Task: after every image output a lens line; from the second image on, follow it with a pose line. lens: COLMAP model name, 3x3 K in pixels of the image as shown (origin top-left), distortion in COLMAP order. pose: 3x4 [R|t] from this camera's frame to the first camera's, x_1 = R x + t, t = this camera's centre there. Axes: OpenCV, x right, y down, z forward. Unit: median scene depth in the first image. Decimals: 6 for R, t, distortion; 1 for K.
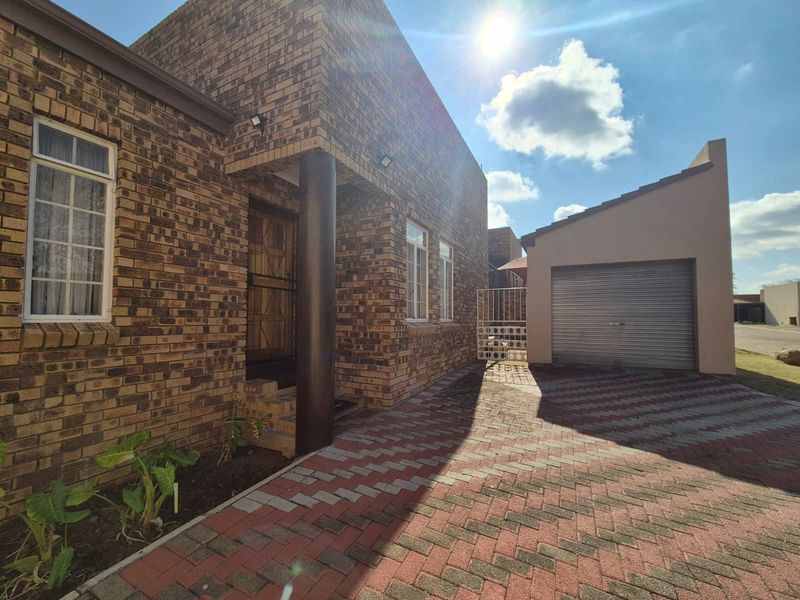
lens RADIAL K [[331.2, 0, 394.9], [0, 331.2, 308.7], [0, 0, 1]] dist [0.001423, -0.000116]
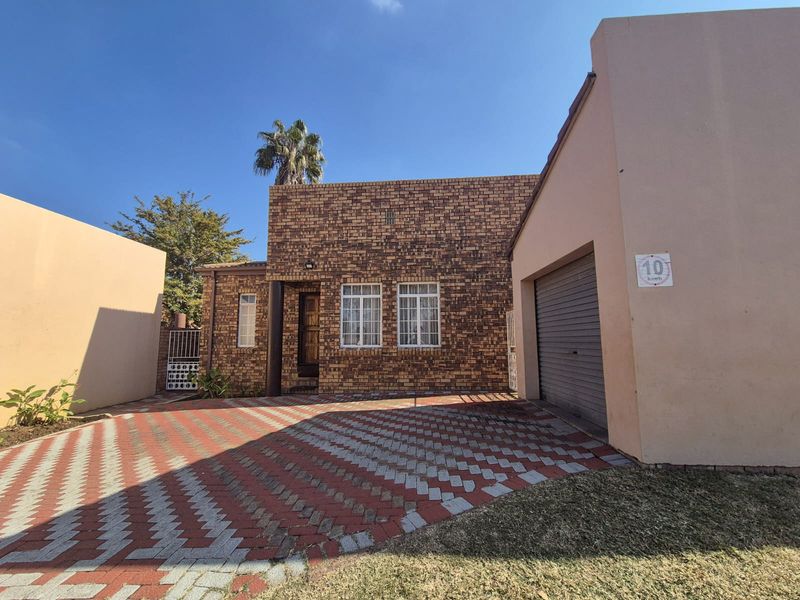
lens RADIAL K [[331.2, 0, 394.9], [0, 331.2, 308.7], [0, 0, 1]] dist [0.001423, -0.000116]
pose [[0.401057, -0.105957, -0.909904, 2.067858], [0.030882, 0.994287, -0.102172, 0.032375], [0.915532, 0.012877, 0.402038, 0.703876]]
